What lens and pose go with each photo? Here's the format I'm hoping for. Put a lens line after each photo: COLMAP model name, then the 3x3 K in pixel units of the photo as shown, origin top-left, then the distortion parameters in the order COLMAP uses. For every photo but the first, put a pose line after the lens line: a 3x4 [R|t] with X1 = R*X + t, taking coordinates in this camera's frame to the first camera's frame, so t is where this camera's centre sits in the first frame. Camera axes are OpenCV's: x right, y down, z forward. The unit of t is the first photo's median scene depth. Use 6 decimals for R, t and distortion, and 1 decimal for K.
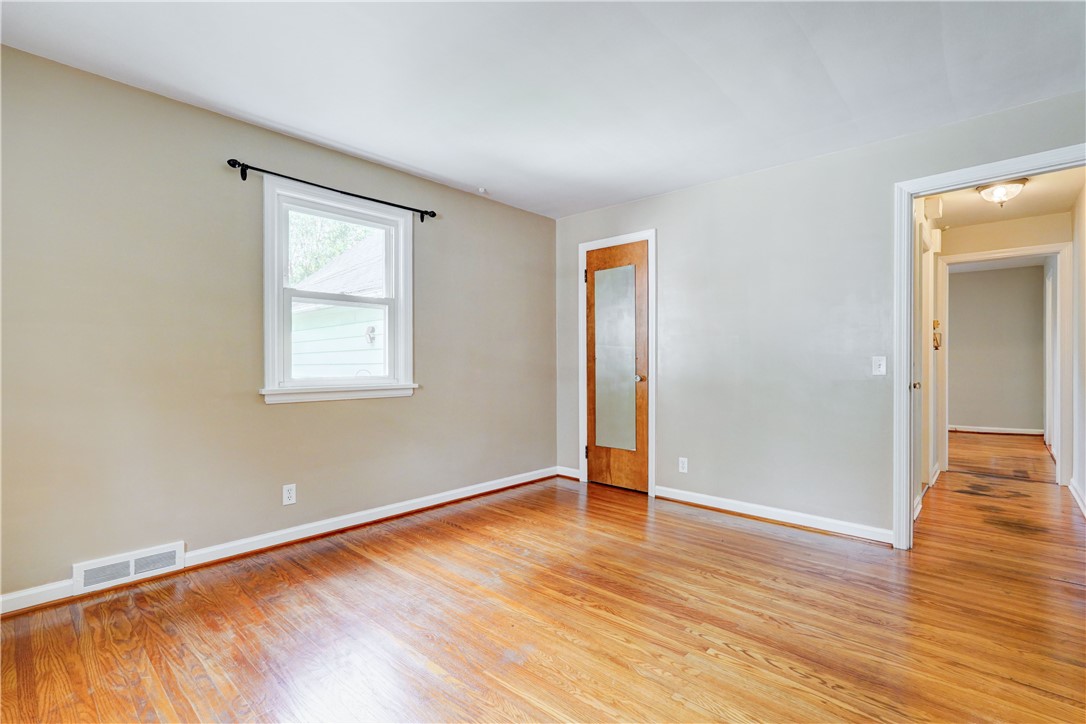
lens RADIAL K [[495.3, 0, 544.0], [0, 495.3, 367.3], [0, 0, 1]] dist [-0.009205, 0.001142]
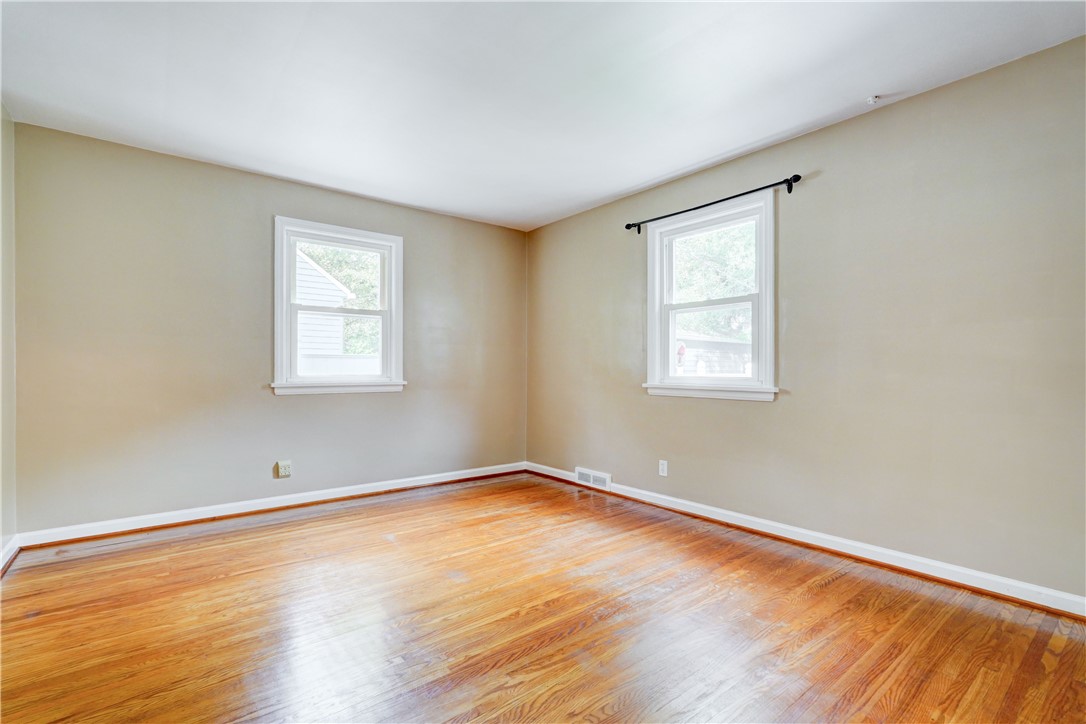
lens RADIAL K [[495.3, 0, 544.0], [0, 495.3, 367.3], [0, 0, 1]] dist [-0.009205, 0.001142]
pose [[-0.141472, 0.002132, -0.989940, 0.835697], [-0.007295, 0.999968, 0.003196, -0.001652], [0.989915, 0.007673, -0.141452, 0.941046]]
